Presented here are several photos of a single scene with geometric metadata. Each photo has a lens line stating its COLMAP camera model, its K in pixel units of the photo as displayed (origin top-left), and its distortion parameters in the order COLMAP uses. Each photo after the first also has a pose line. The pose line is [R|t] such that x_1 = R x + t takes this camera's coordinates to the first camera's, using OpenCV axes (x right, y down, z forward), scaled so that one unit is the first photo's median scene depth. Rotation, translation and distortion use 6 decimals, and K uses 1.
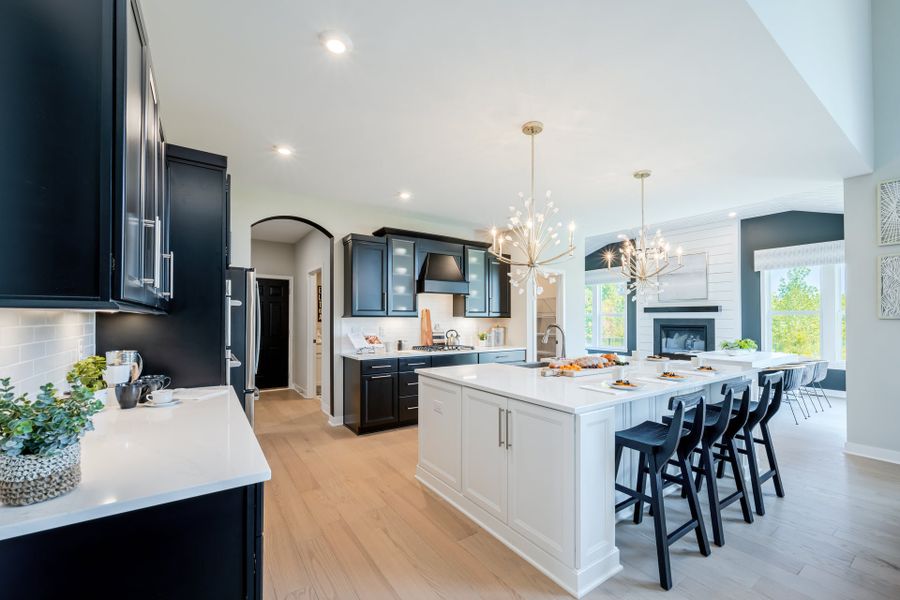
lens RADIAL K [[371.3, 0, 446.2], [0, 371.3, 304.6], [0, 0, 1]] dist [-0.000789, -0.001341]
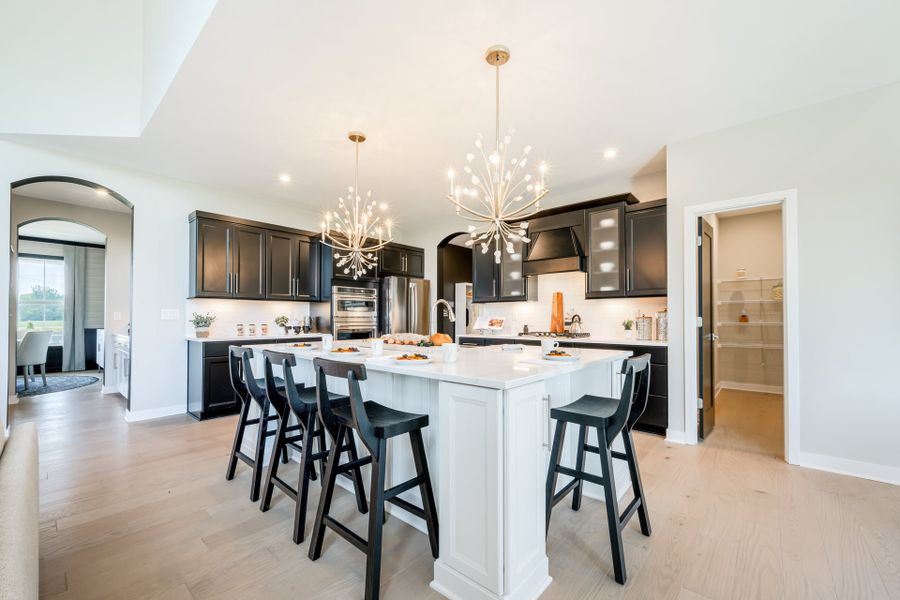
lens RADIAL K [[355.5, 0, 459.2], [0, 355.5, 316.2], [0, 0, 1]] dist [-0.004229, 0.000441]
pose [[0.253837, -0.006824, -0.967223, 0.802976], [0.036529, 0.999329, 0.002536, 0.065888], [0.966557, -0.035975, 0.253916, 0.582906]]
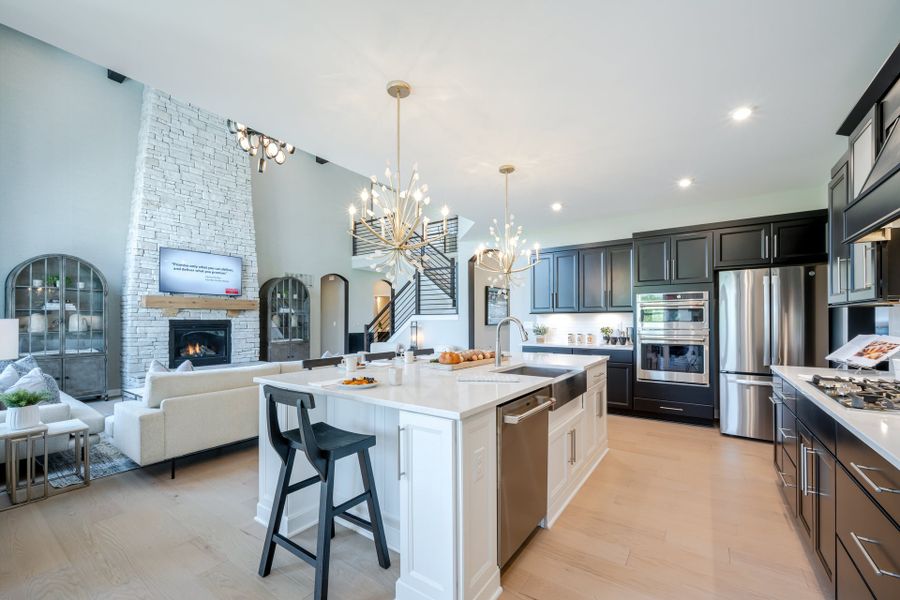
lens RADIAL K [[371.3, 0, 444.6], [0, 371.3, 317.5], [0, 0, 1]] dist [-0.000789, -0.001341]
pose [[-0.944701, -0.004274, -0.327906, 0.495778], [0.011324, 0.998894, -0.045645, 0.065568], [0.327738, -0.046834, -0.943607, 1.231301]]
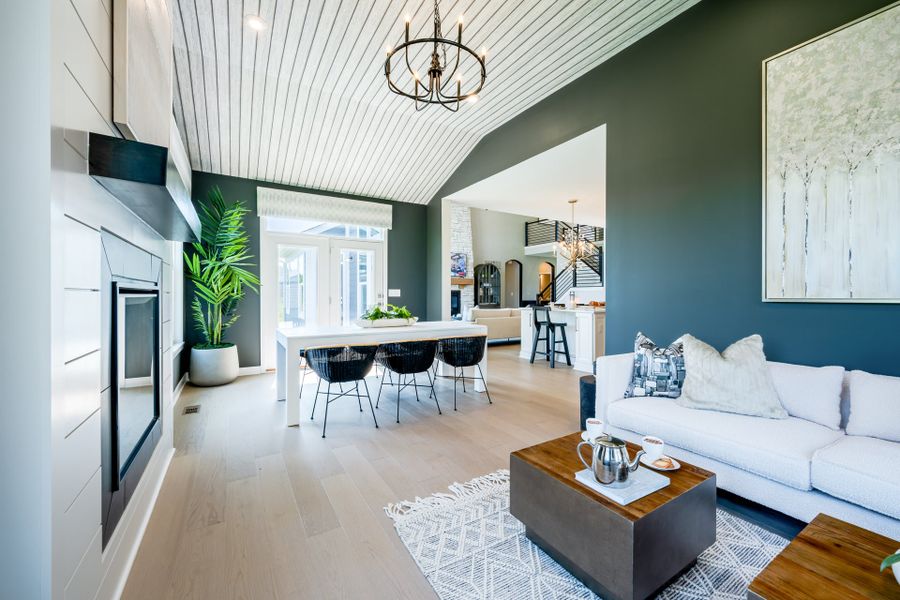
lens RADIAL K [[355.5, 0, 446.9], [0, 355.5, 297.0], [0, 0, 1]] dist [-0.004229, 0.000441]
pose [[-0.997742, -0.007526, 0.066737, 0.751719], [-0.009641, 0.999460, -0.031422, 0.123511], [-0.066465, -0.031995, -0.997276, 2.033129]]
